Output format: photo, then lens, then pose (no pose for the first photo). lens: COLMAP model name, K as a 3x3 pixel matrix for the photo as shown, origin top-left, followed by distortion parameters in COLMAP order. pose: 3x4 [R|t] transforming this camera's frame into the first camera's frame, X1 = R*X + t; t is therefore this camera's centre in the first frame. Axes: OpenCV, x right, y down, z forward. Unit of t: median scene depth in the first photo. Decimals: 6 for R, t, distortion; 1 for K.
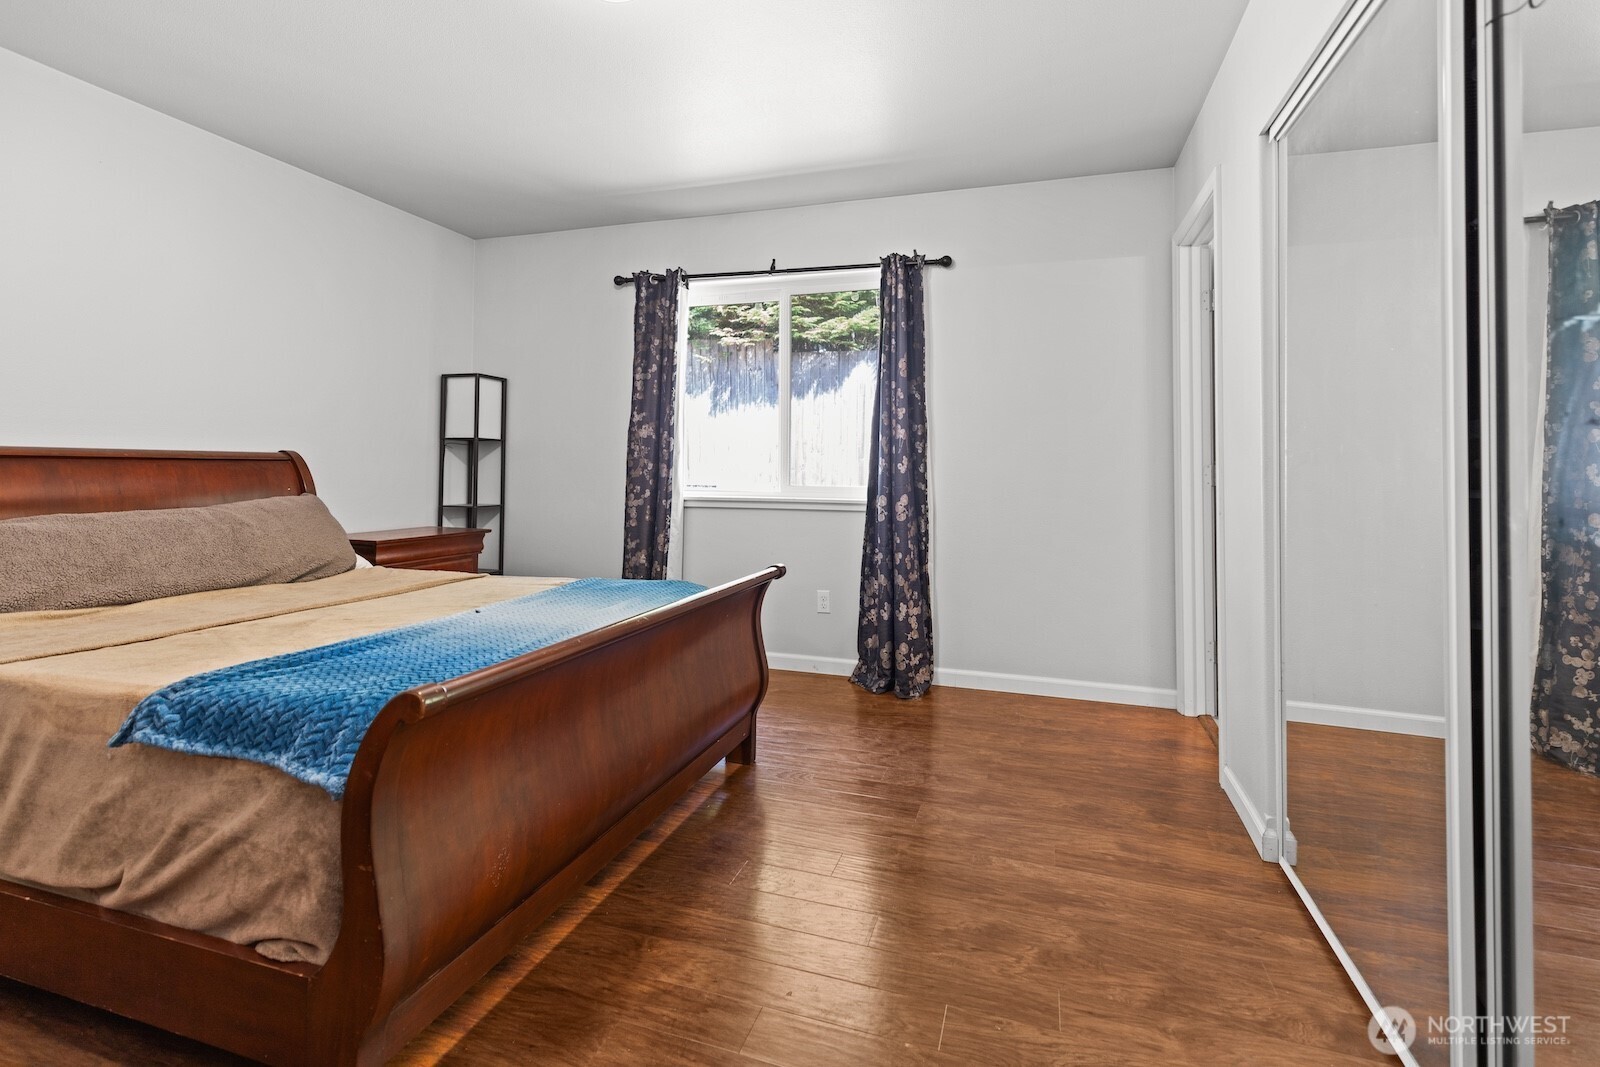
lens RADIAL K [[729.1, 0, 789.0], [0, 729.1, 450.8], [0, 0, 1]] dist [0.001400, 0.000117]
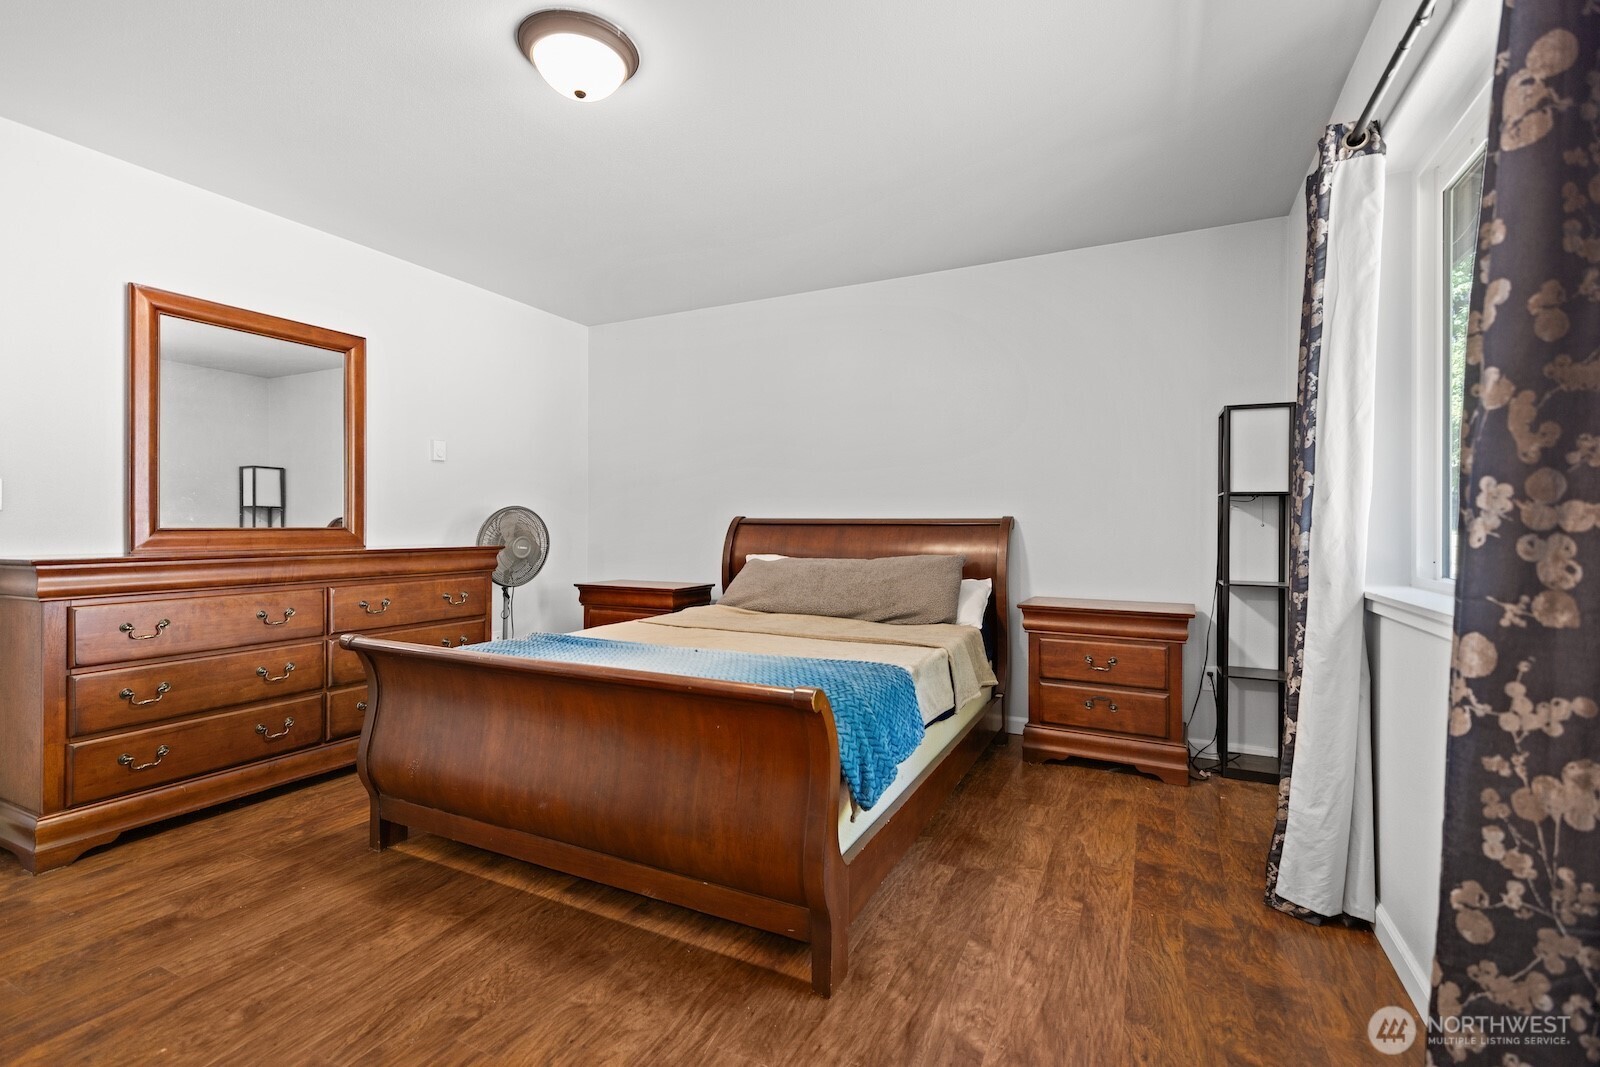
lens RADIAL K [[729.1, 0, 791.5], [0, 729.1, 541.8], [0, 0, 1]] dist [0.001400, 0.000117]
pose [[-0.145092, -0.007579, -0.989389, 0.749588], [0.011610, 0.999889, -0.009361, 0.078694], [0.989350, -0.012845, -0.144988, 1.445659]]
